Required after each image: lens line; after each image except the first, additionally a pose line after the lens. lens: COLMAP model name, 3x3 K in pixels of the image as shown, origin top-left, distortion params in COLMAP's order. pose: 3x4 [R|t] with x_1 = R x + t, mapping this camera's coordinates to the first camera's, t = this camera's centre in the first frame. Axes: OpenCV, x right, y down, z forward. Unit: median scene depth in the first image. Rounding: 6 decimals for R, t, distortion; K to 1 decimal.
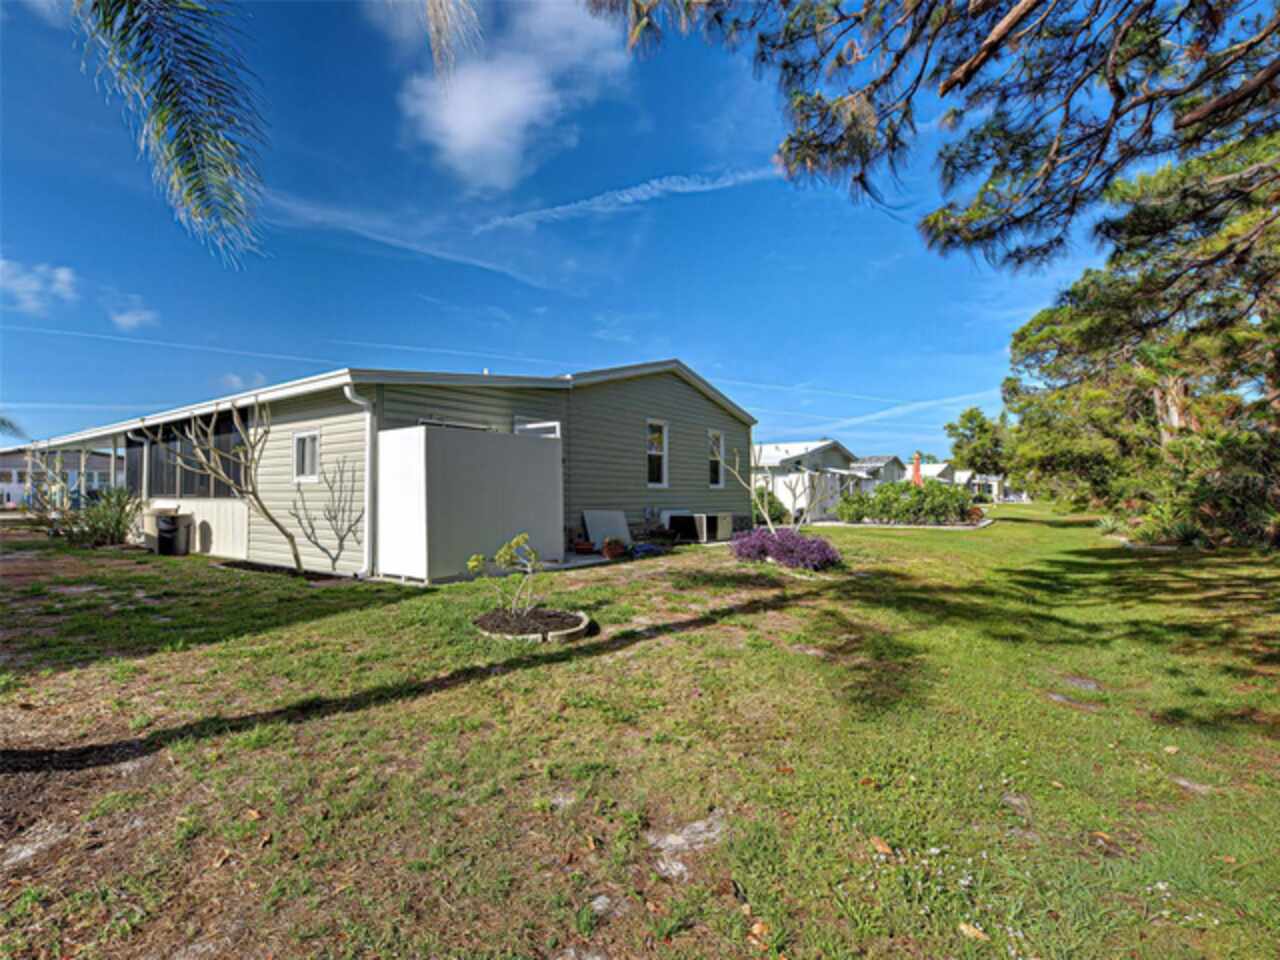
lens RADIAL K [[612.3, 0, 642.2], [0, 612.3, 459.8], [0, 0, 1]] dist [-0.000604, 0.000665]
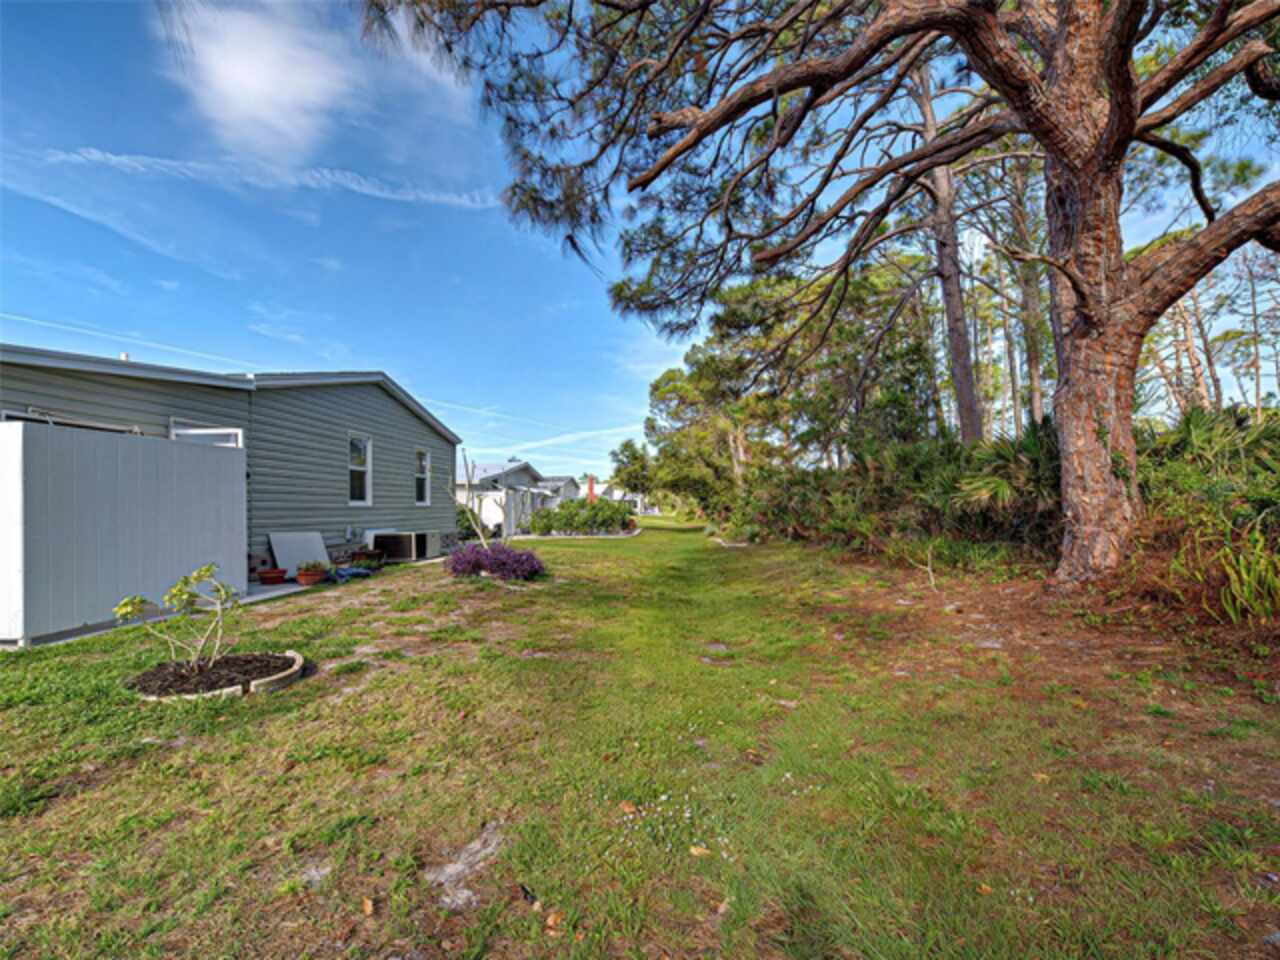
lens RADIAL K [[570.7, 0, 641.7], [0, 570.7, 460.6], [0, 0, 1]] dist [0.010603, -0.006453]
pose [[0.809940, 0.039062, 0.585210, -0.169522], [-0.024390, 0.999160, -0.032937, -0.005862], [-0.586005, 0.012403, 0.810212, 0.045853]]
